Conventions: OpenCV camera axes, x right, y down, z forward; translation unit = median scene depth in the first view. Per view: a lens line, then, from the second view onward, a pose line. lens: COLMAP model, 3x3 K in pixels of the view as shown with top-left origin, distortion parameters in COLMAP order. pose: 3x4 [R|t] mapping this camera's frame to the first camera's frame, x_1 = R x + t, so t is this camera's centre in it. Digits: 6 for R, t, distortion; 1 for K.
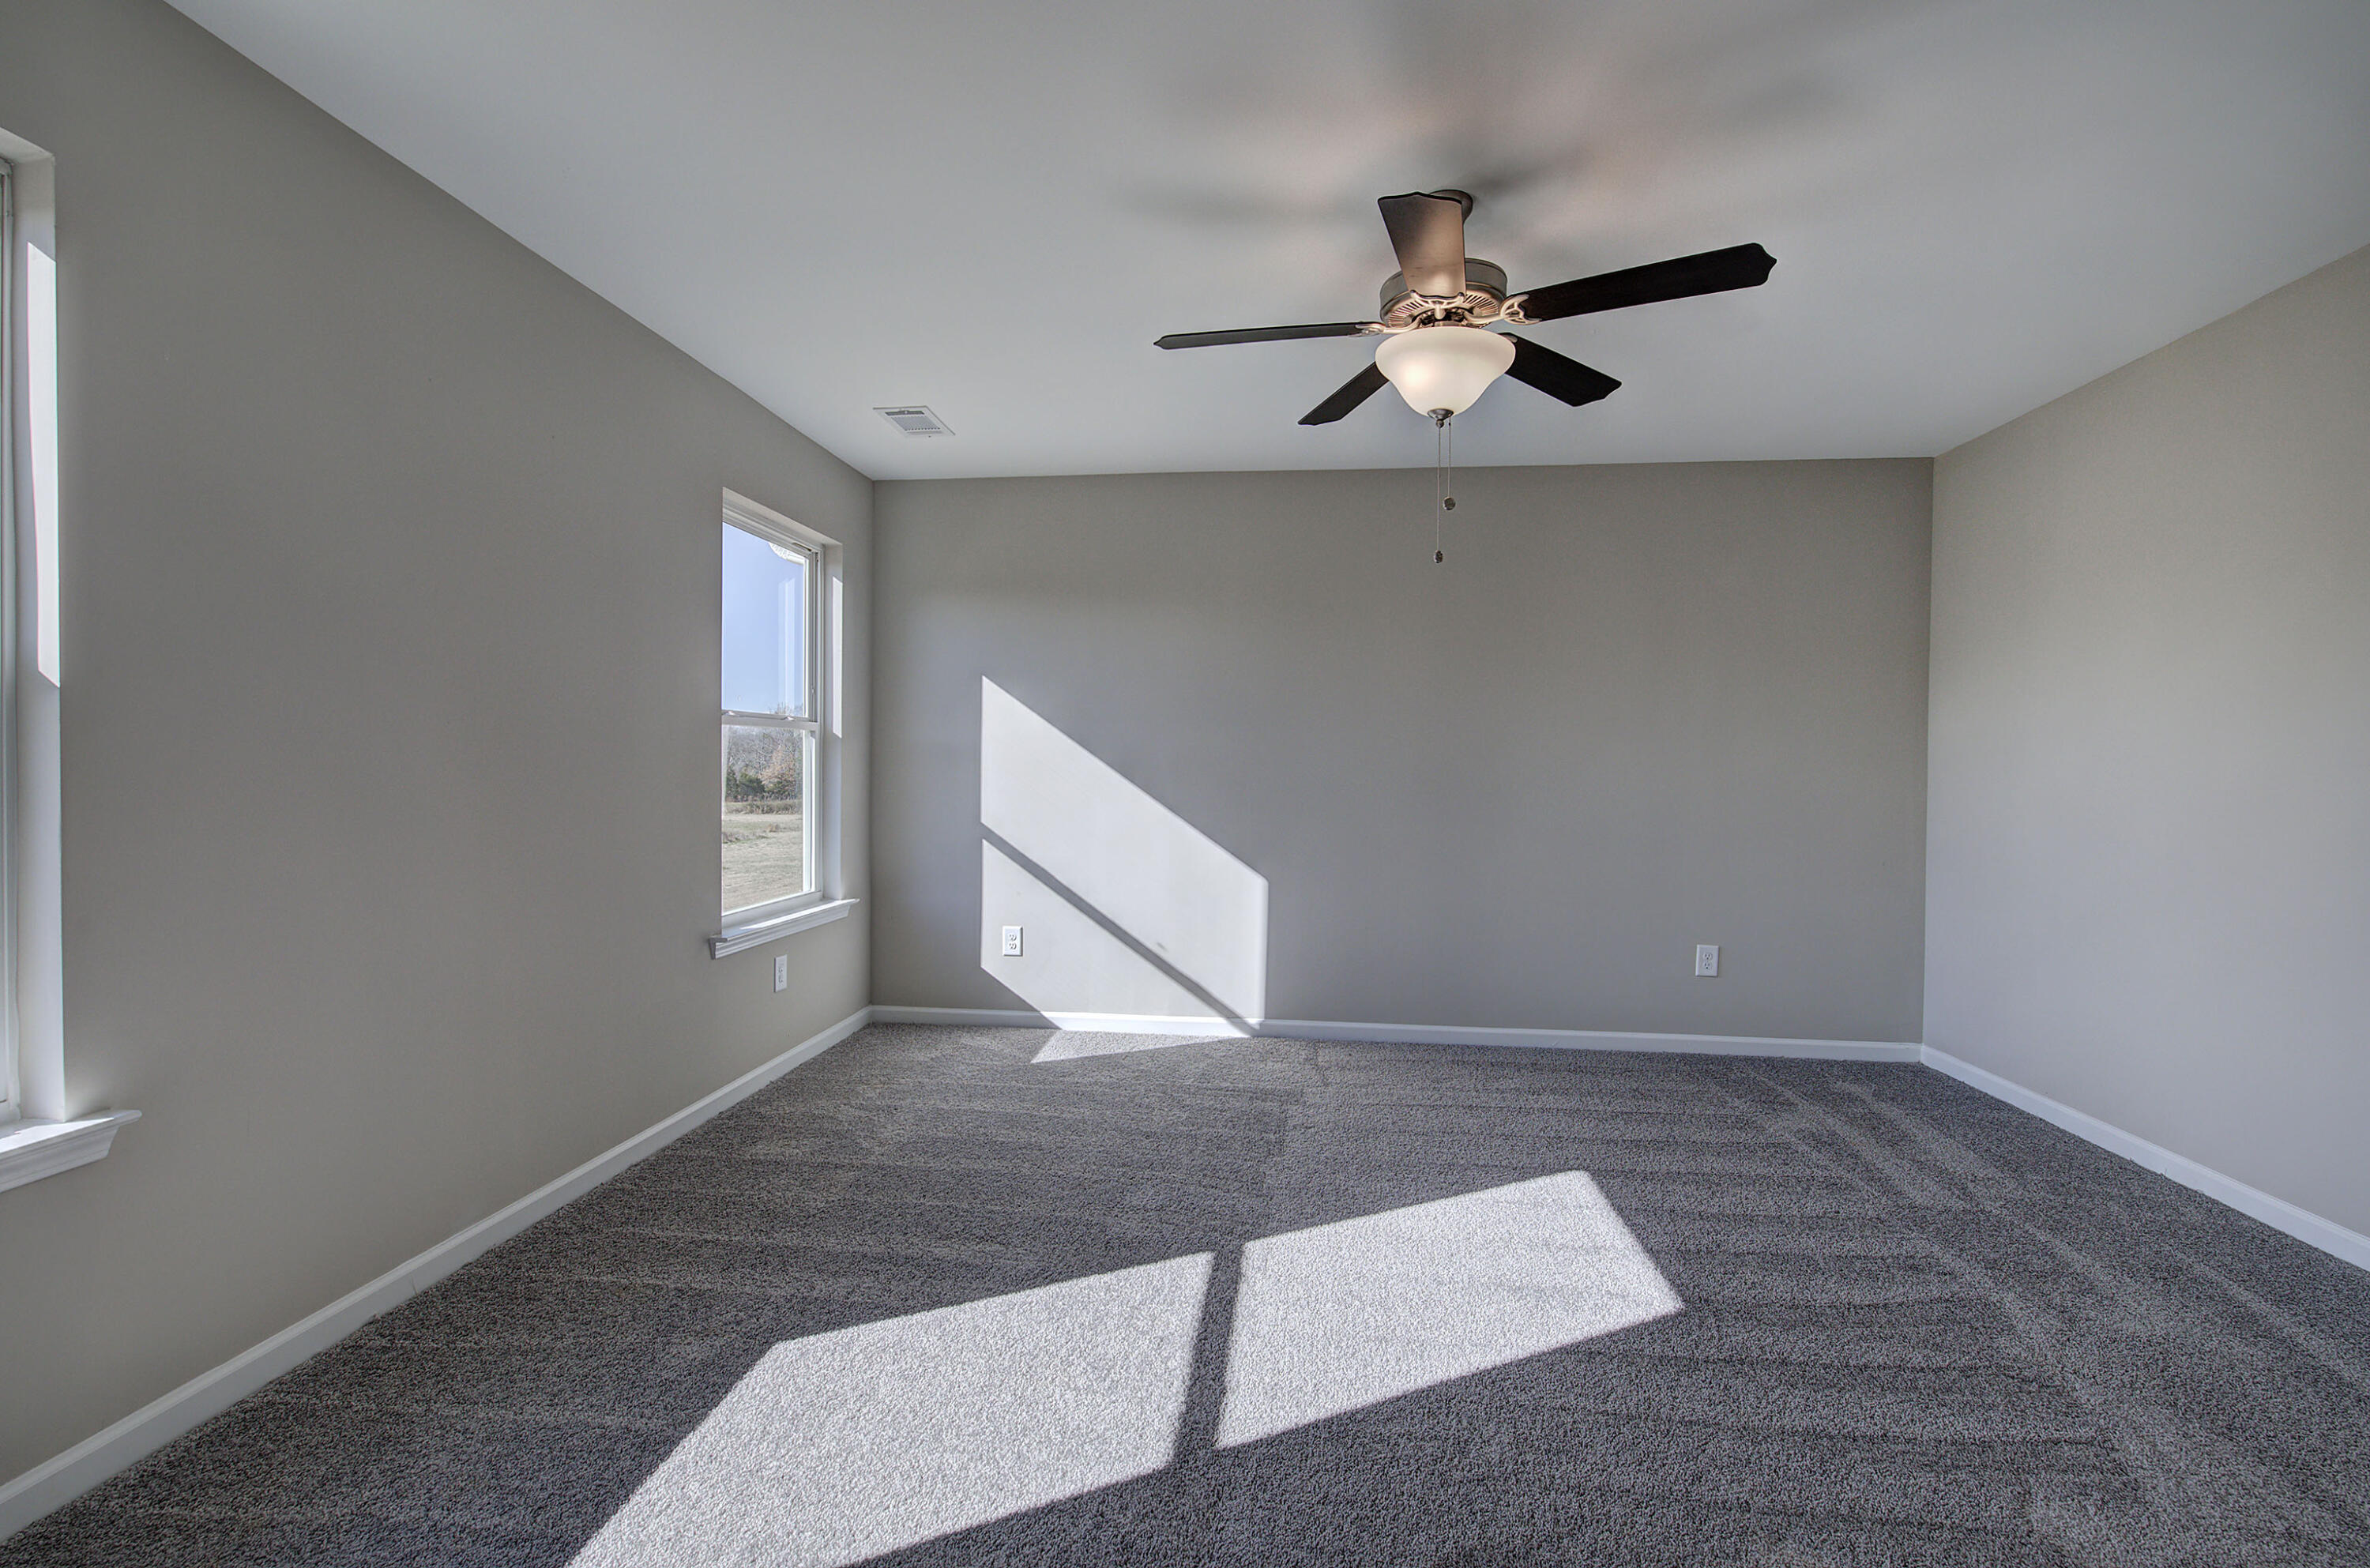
lens RADIAL K [[1001.3, 0, 1181.5], [0, 1001.3, 797.1], [0, 0, 1]] dist [-0.008474, 0.002984]
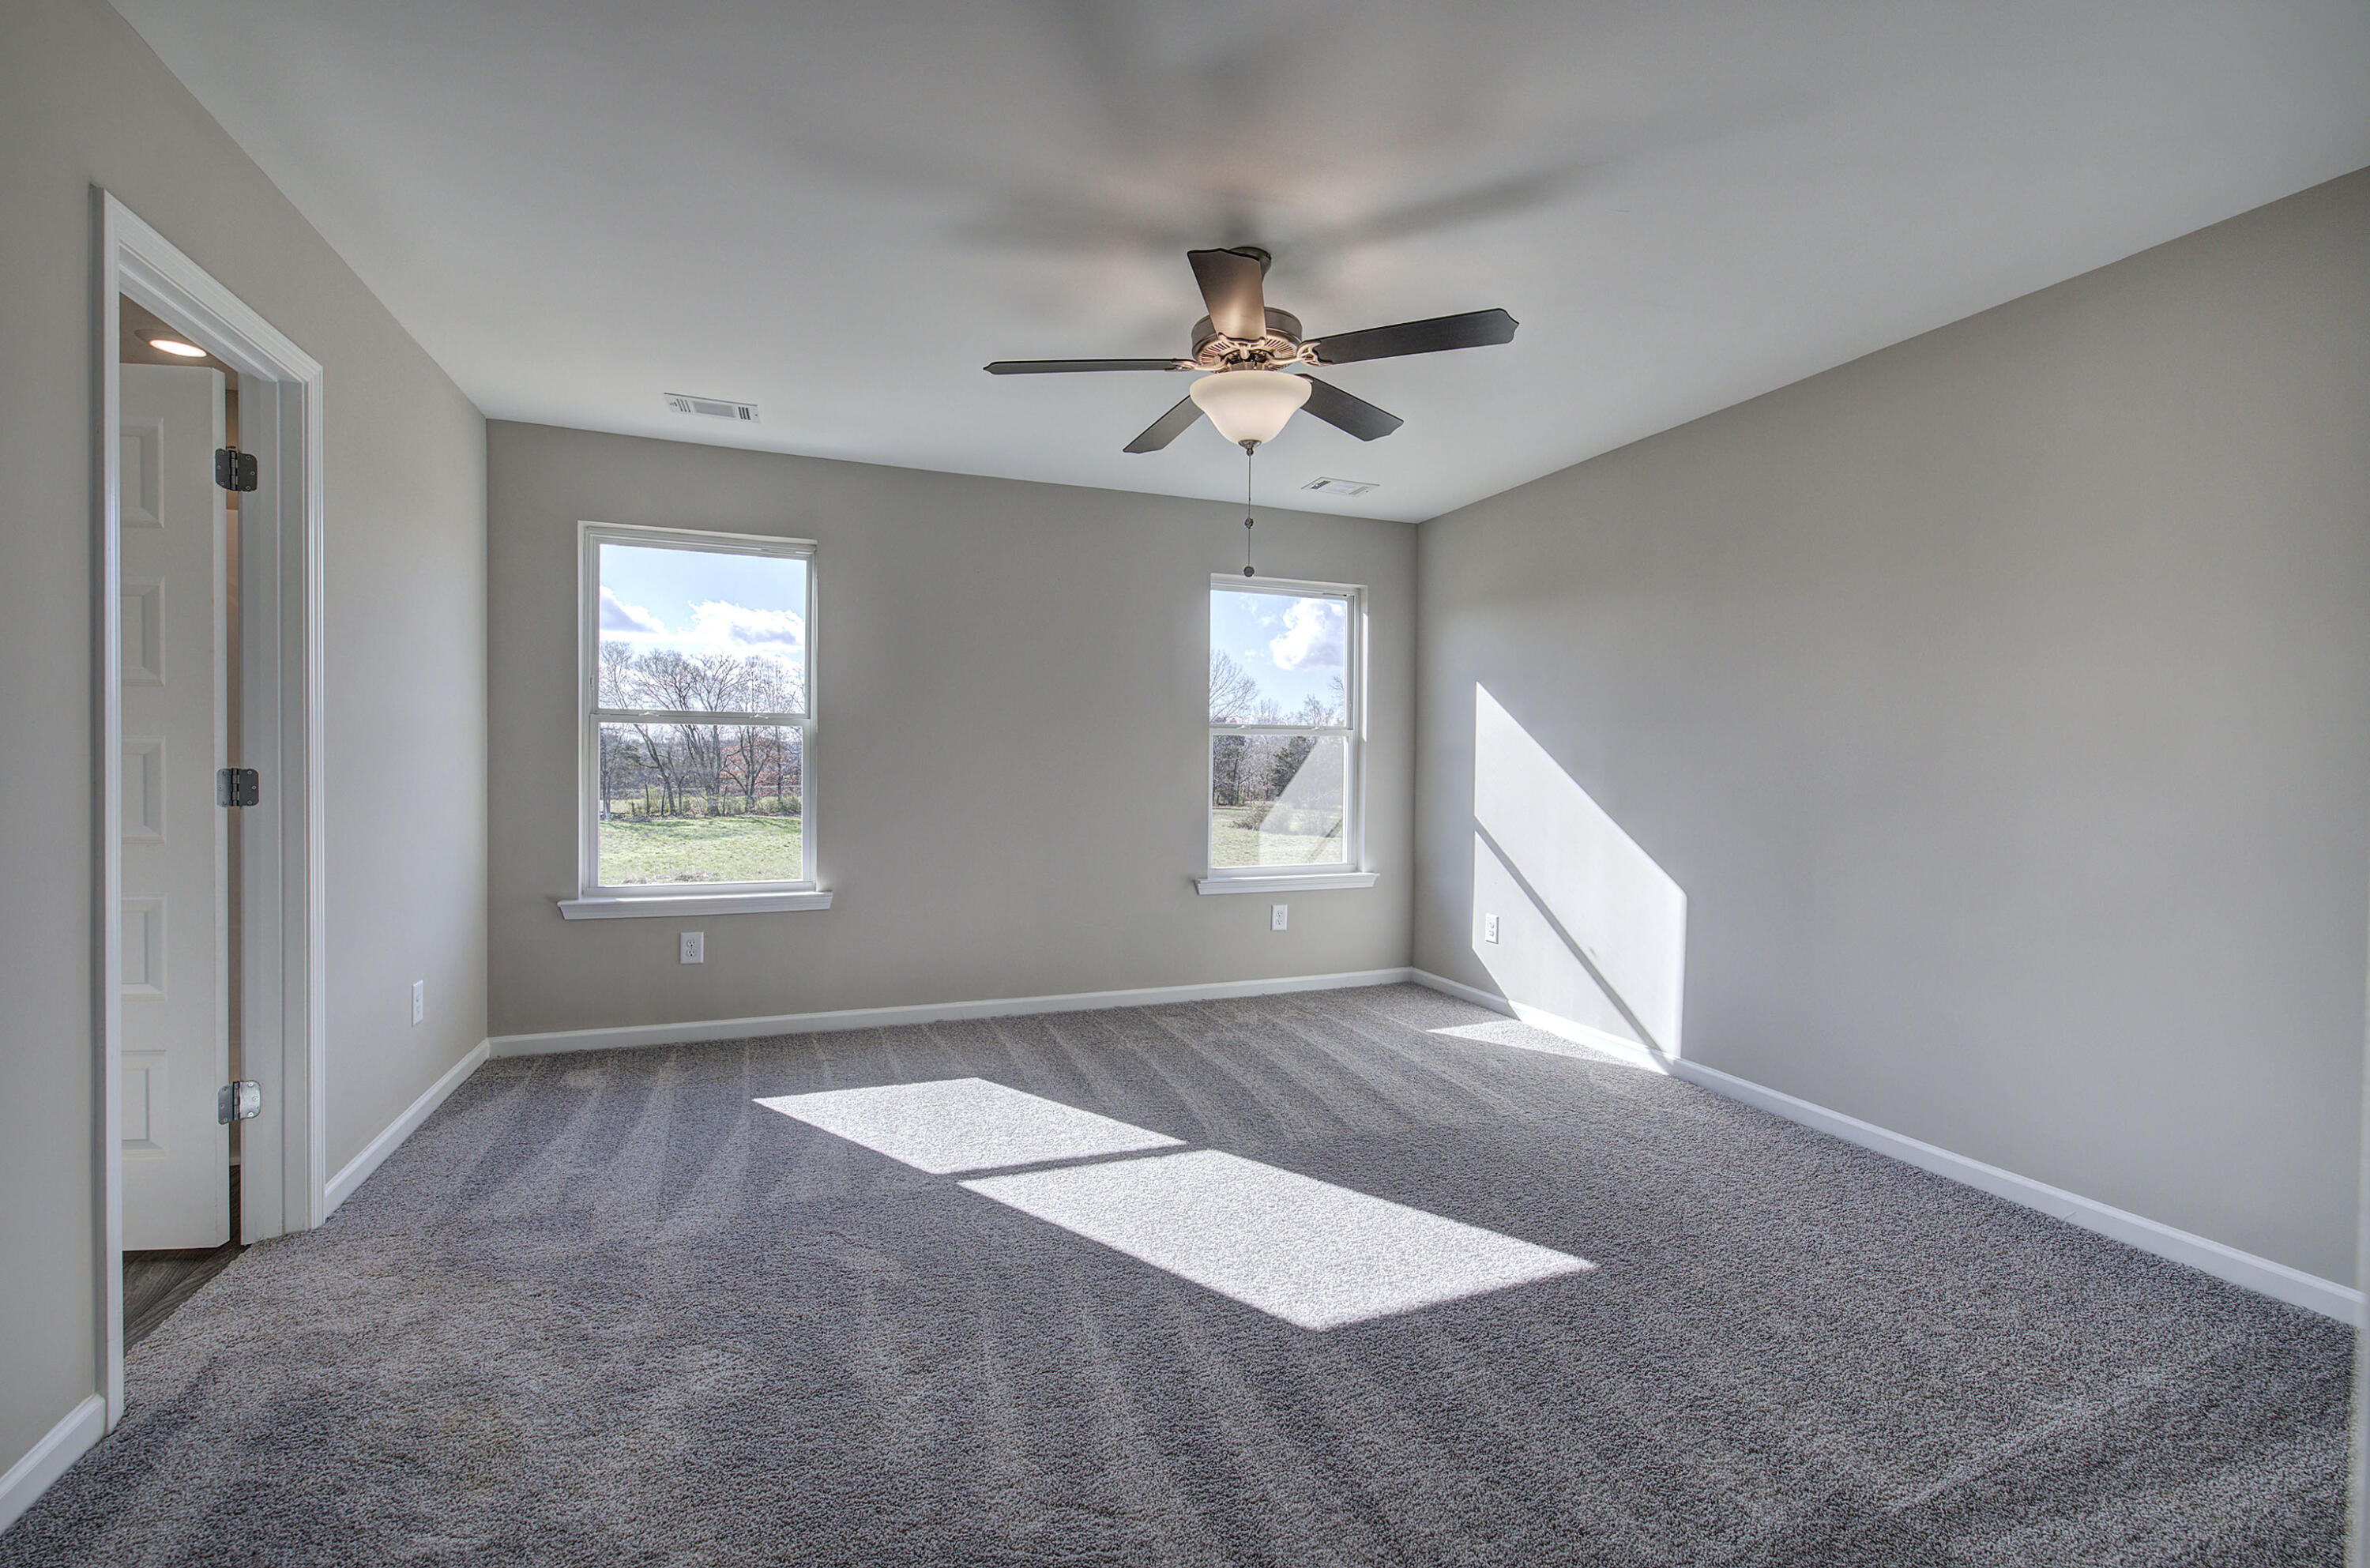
lens RADIAL K [[1001.3, 0, 1180.3], [0, 1001.3, 776.6], [0, 0, 1]] dist [-0.008474, 0.002984]
pose [[0.443264, 0.002001, -0.896389, 0.655220], [-0.023989, 0.999666, -0.009631, 0.001350], [0.896070, 0.025773, 0.443164, 0.236592]]
